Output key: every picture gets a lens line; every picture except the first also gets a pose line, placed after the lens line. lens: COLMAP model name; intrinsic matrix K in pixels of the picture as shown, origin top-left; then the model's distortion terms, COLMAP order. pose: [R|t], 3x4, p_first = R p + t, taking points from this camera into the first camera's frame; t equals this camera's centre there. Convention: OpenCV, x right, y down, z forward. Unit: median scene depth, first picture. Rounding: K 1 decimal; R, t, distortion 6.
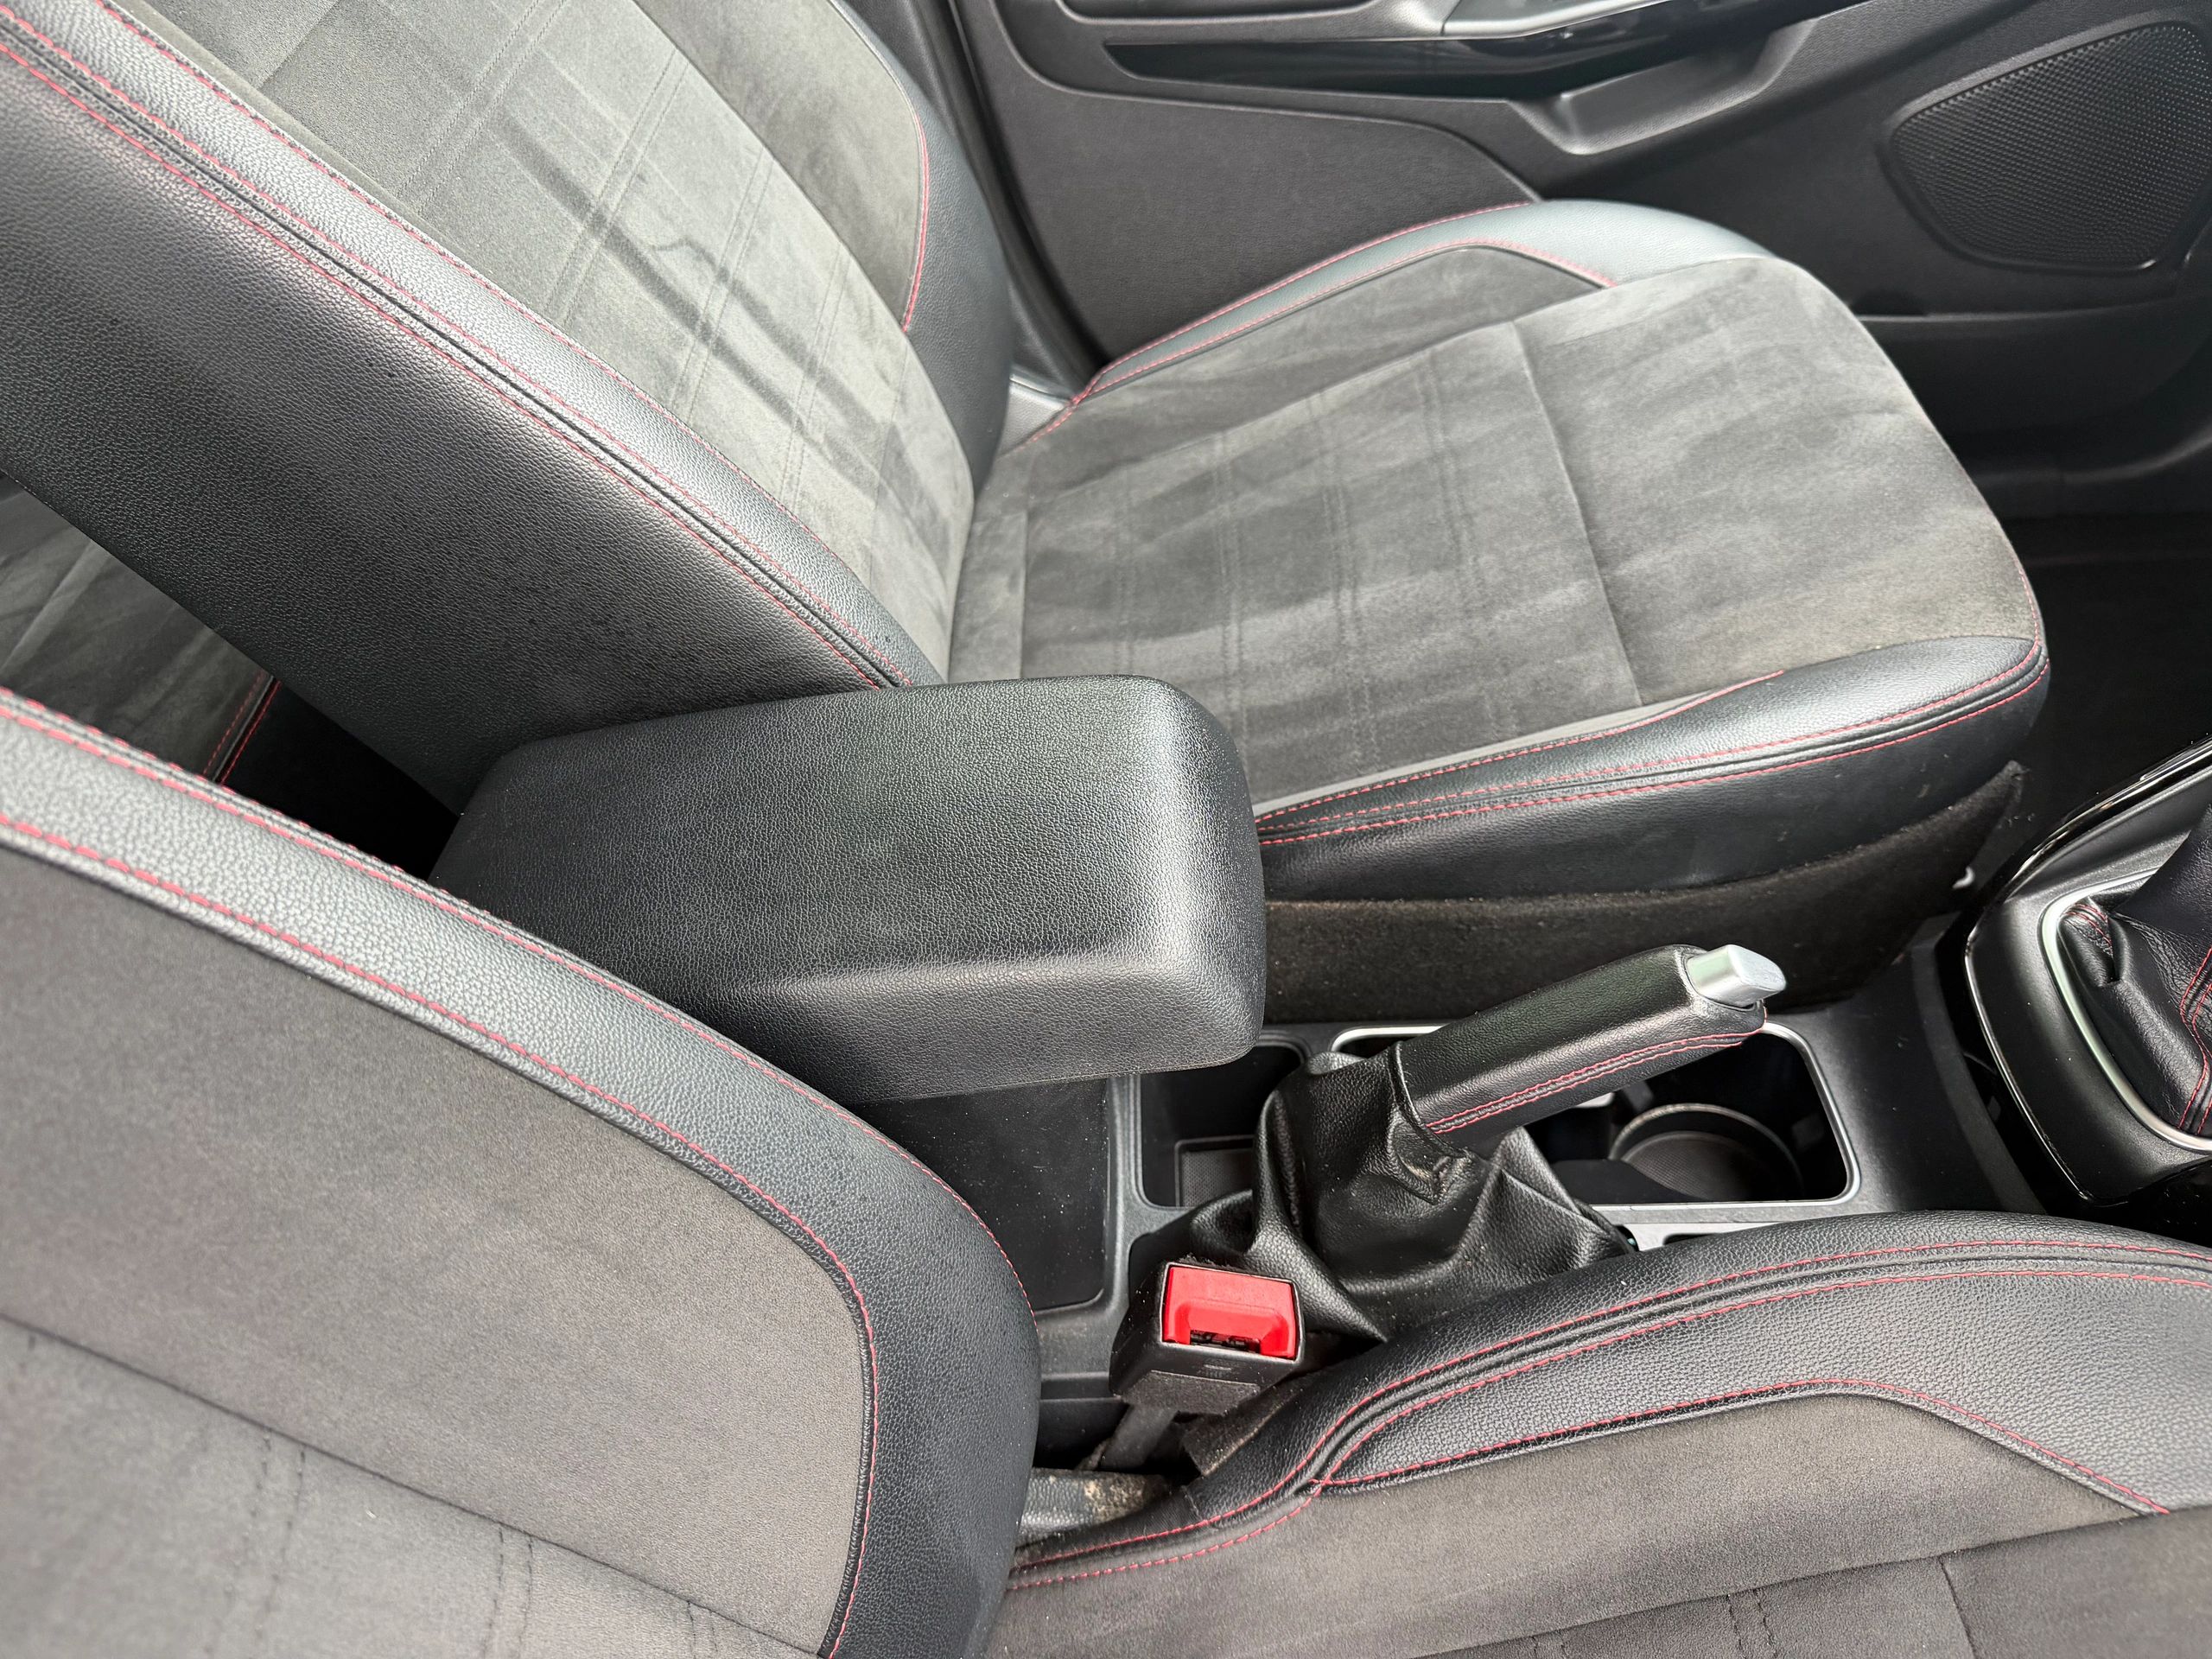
lens RADIAL K [[1570.7, 0, 1106.0], [0, 1570.7, 829.5], [0, 0, 1]] dist [0.052206, -0.071508]
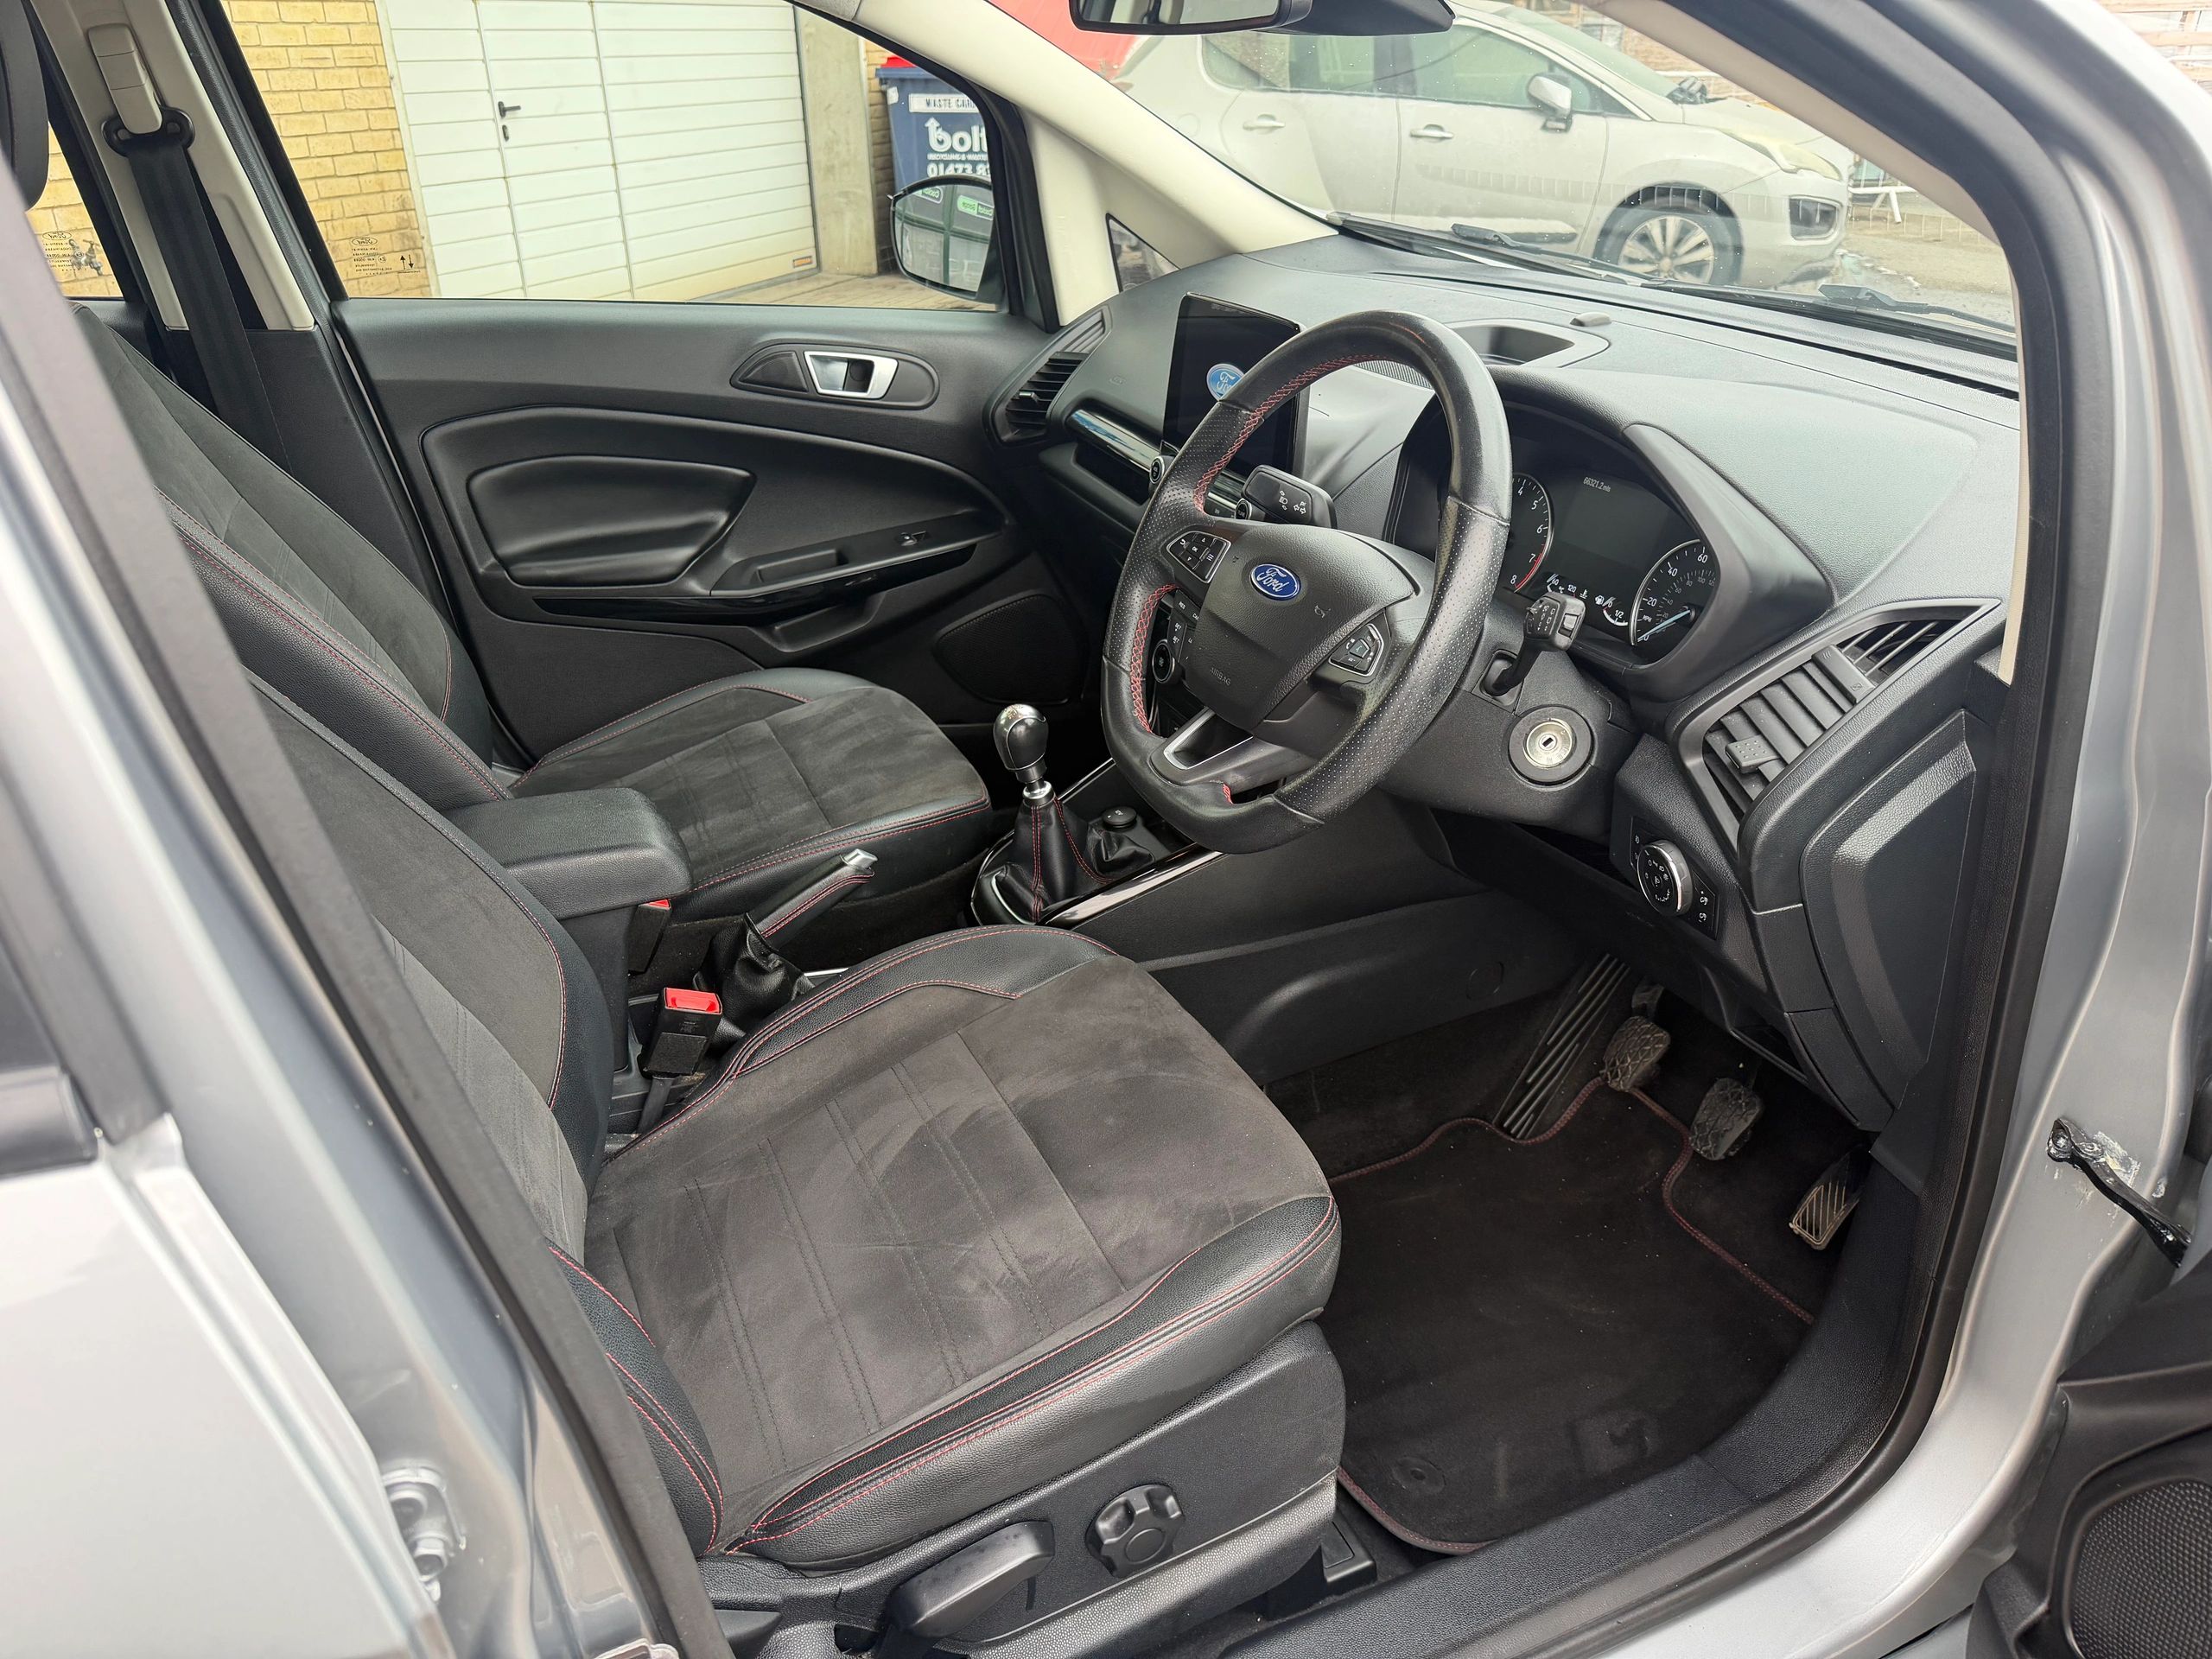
lens RADIAL K [[1570.7, 0, 1106.0], [0, 1570.7, 829.5], [0, 0, 1]] dist [0.052206, -0.071508]
pose [[0.903678, -0.051082, 0.425155, -0.236843], [0.197952, 0.930238, -0.308985, 0.579788], [-0.379712, 0.363383, 0.850748, -0.929457]]
